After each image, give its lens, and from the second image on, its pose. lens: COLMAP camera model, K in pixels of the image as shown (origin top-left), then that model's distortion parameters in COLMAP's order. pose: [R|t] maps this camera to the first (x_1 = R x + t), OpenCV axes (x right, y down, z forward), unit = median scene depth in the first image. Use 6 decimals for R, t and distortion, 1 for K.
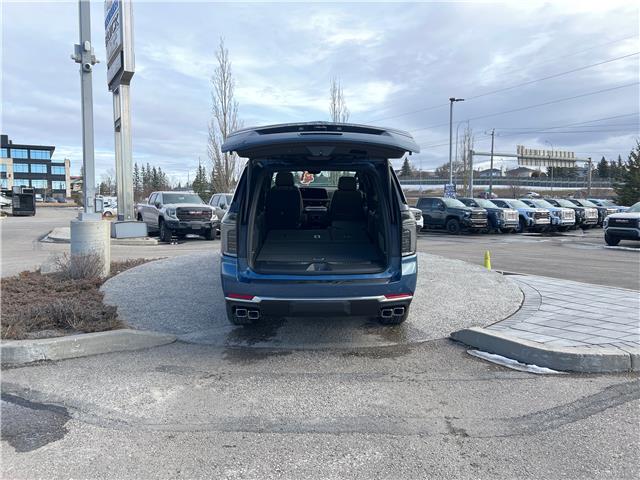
lens RADIAL K [[486.9, 0, 318.3], [0, 486.9, 236.4], [0, 0, 1]] dist [0.035571, -0.024963]
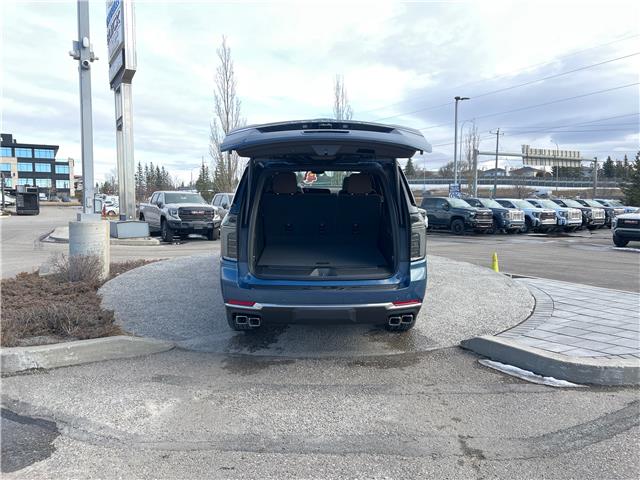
lens RADIAL K [[486.9, 0, 315.9], [0, 486.9, 240.0], [0, 0, 1]] dist [0.035571, -0.024963]
pose [[0.999937, 0.002587, -0.010952, -0.001623], [-0.002494, 0.999961, 0.008492, -0.004751], [0.010974, -0.008464, 0.999904, 0.028203]]
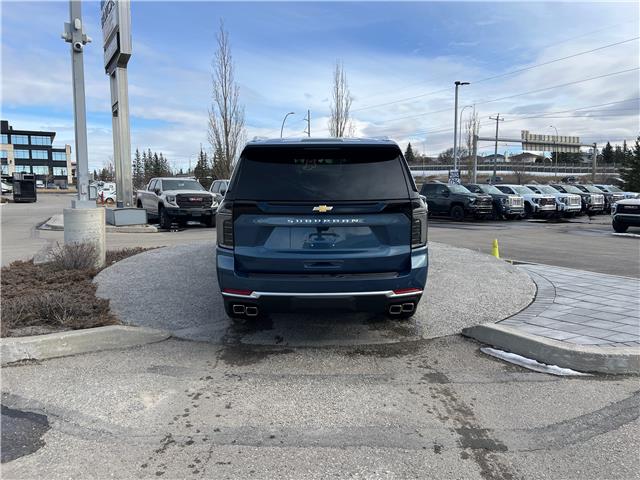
lens RADIAL K [[486.9, 0, 319.1], [0, 486.9, 237.7], [0, 0, 1]] dist [0.035571, -0.024963]
pose [[0.999994, -0.000943, -0.003379, -0.001016], [0.001047, 0.999519, 0.030979, -0.004727], [0.003348, -0.030982, 0.999514, 0.042556]]
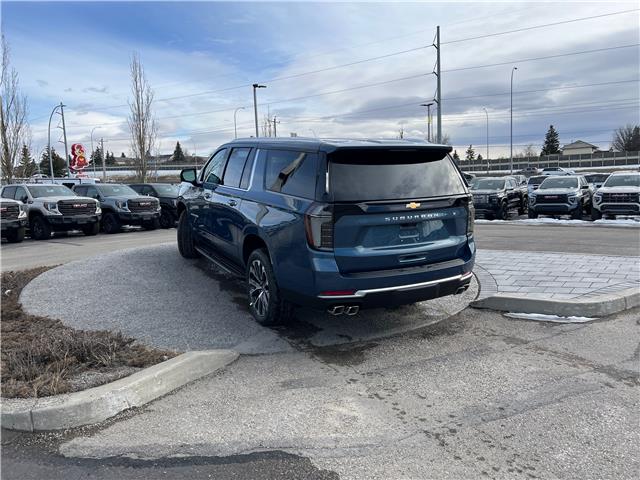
lens RADIAL K [[486.9, 0, 325.1], [0, 486.9, 236.5], [0, 0, 1]] dist [0.035571, -0.024963]
pose [[0.885773, -0.077071, 0.457675, -0.348866], [0.062987, 0.996955, 0.045982, -0.016646], [-0.459825, -0.011902, 0.887930, 0.109240]]
